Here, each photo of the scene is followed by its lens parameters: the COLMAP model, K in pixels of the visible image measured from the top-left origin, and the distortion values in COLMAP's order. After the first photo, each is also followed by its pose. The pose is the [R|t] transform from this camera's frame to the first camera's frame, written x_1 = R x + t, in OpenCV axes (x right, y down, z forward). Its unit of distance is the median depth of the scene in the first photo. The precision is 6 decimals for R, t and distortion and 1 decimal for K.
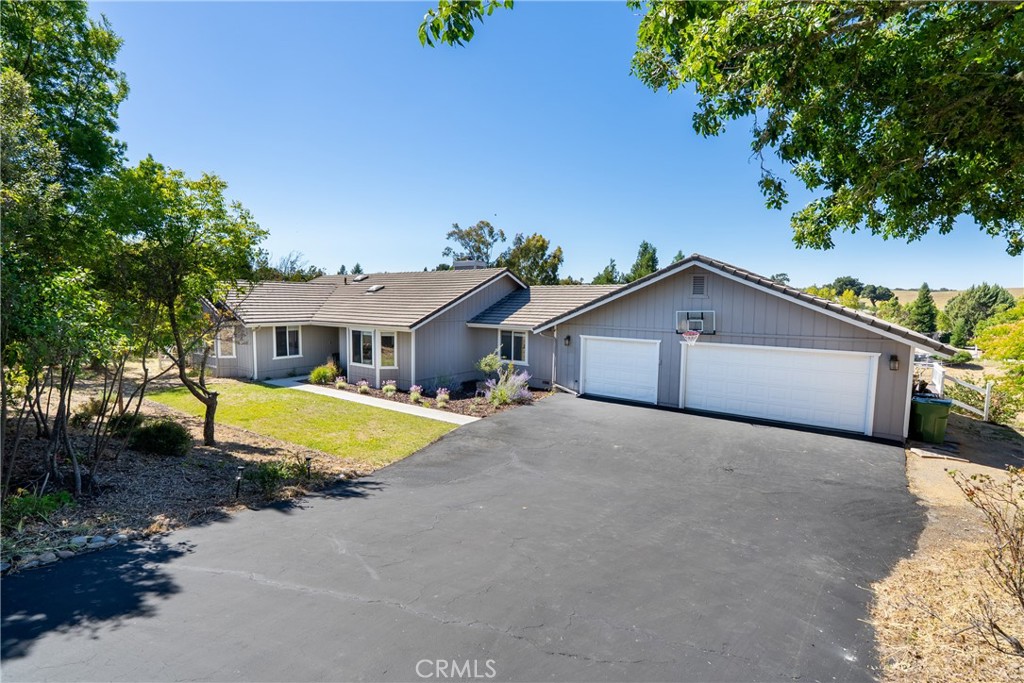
lens RADIAL K [[459.2, 0, 514.4], [0, 459.2, 340.1], [0, 0, 1]] dist [-0.008488, 0.002278]
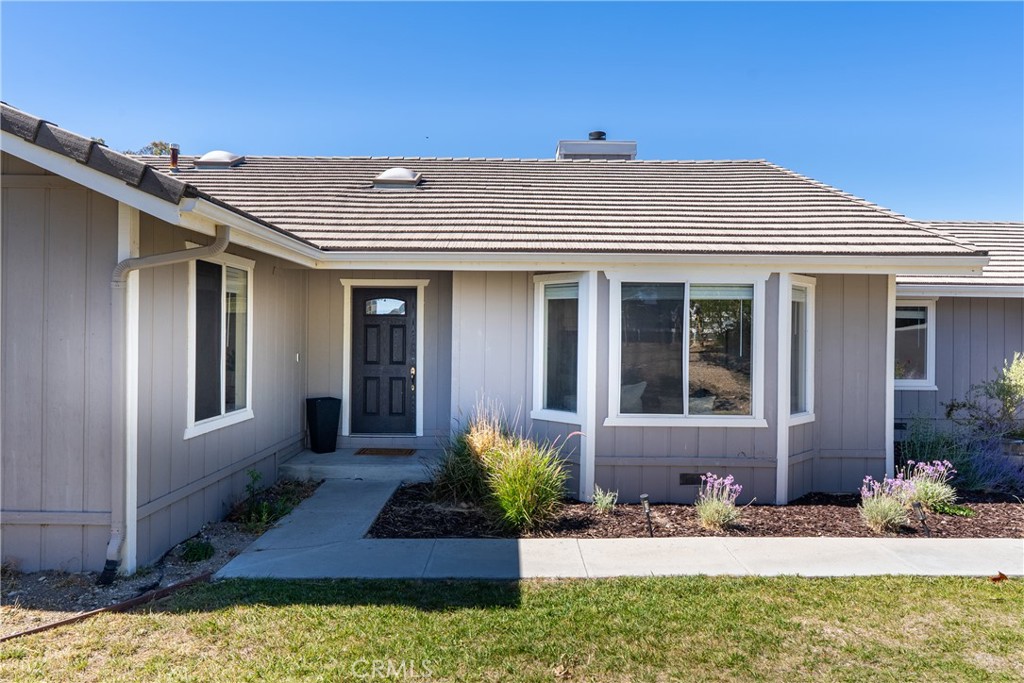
lens RADIAL K [[650.6, 0, 510.7], [0, 650.6, 343.2], [0, 0, 1]] dist [-0.008784, -0.000713]
pose [[0.809211, -0.013996, 0.587351, -0.778725], [0.056764, 0.996902, -0.054449, 0.035410], [-0.584769, 0.077401, 0.807499, 0.976155]]
